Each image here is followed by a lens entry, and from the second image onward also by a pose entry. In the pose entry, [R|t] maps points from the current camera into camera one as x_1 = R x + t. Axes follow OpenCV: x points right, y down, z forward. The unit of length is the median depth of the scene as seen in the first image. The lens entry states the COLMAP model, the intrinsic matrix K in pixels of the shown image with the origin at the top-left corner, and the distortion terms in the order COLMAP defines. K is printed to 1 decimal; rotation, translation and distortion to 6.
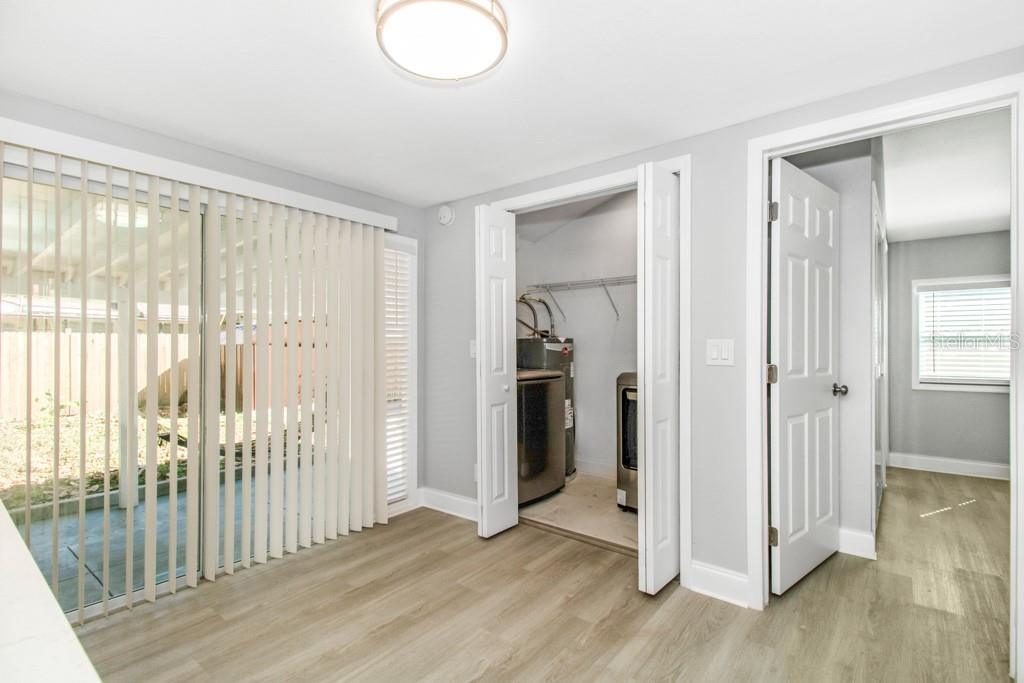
lens RADIAL K [[472.3, 0, 509.0], [0, 472.3, 343.8], [0, 0, 1]] dist [0.005017, -0.003603]
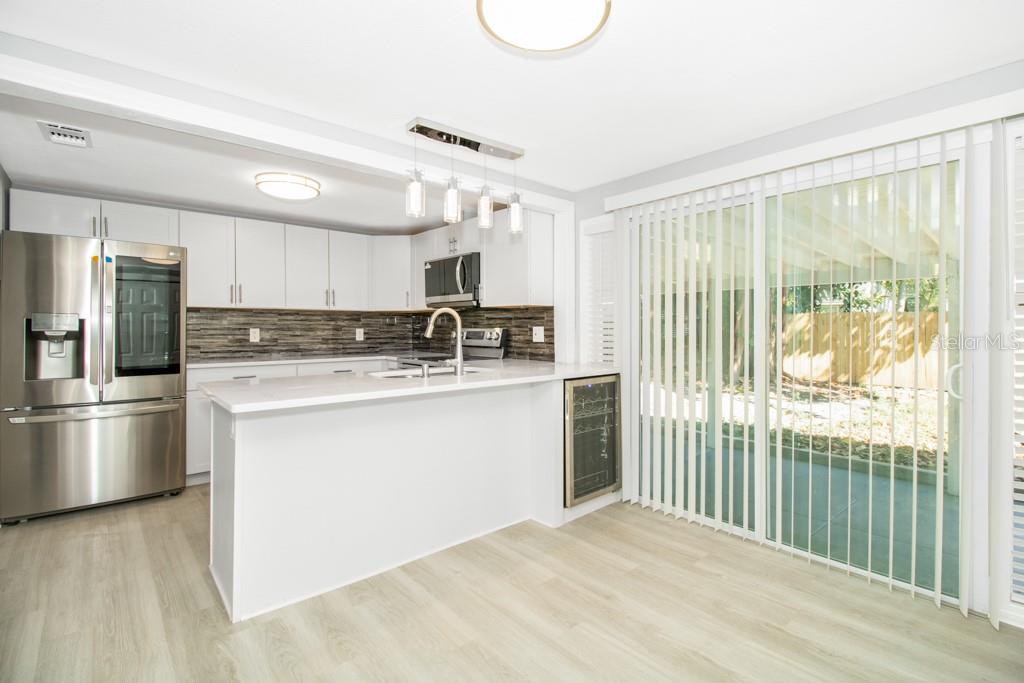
lens RADIAL K [[472.3, 0, 533.2], [0, 472.3, 331.4], [0, 0, 1]] dist [0.005017, -0.003603]
pose [[-0.133691, 0.013993, -0.990924, 0.546769], [0.010706, 0.999862, 0.012675, 0.010720], [0.990965, -0.008914, -0.133822, 0.762943]]
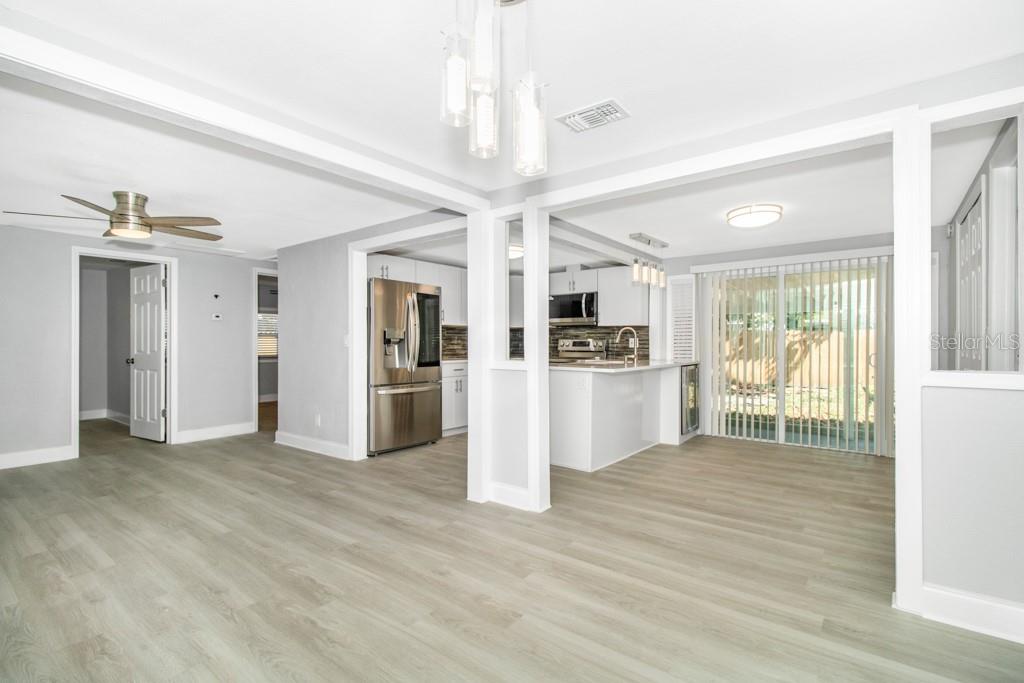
lens RADIAL K [[472.3, 0, 527.3], [0, 472.3, 340.6], [0, 0, 1]] dist [0.005017, -0.003603]
pose [[0.053482, -0.000565, -0.998569, 1.643657], [0.007270, 0.999974, -0.000177, 0.025862], [0.998542, -0.007250, 0.053484, -0.263283]]
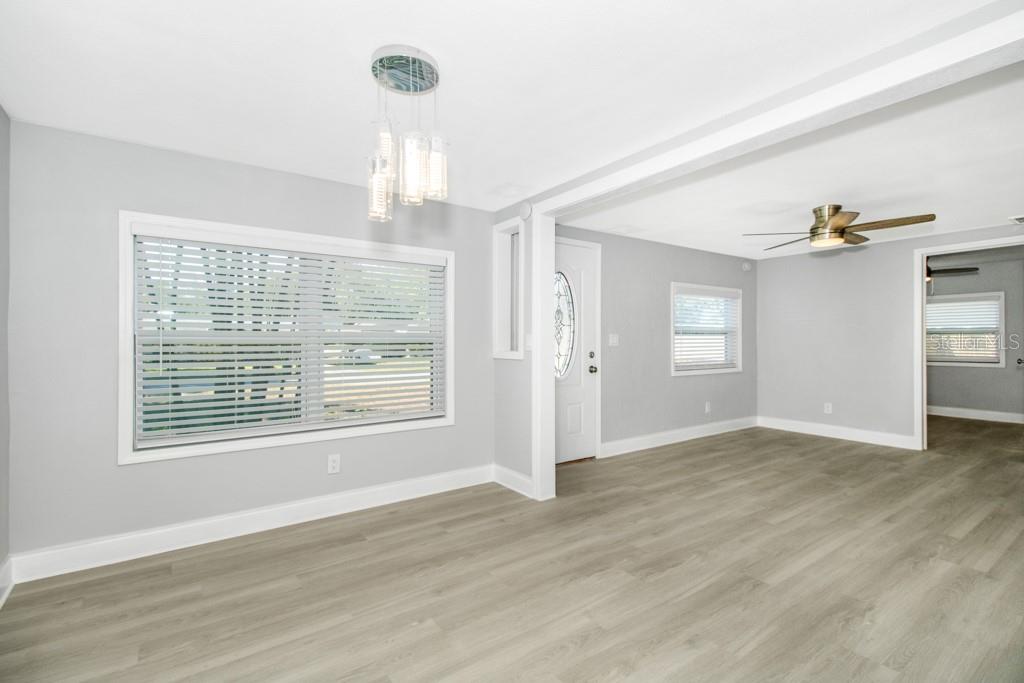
lens RADIAL K [[472.3, 0, 518.4], [0, 472.3, 342.2], [0, 0, 1]] dist [0.005017, -0.003603]
pose [[-0.967544, 0.001733, 0.252696, 0.675250], [0.001960, 0.999998, 0.000646, 0.026448], [-0.252695, 0.001120, -0.967545, 0.454387]]
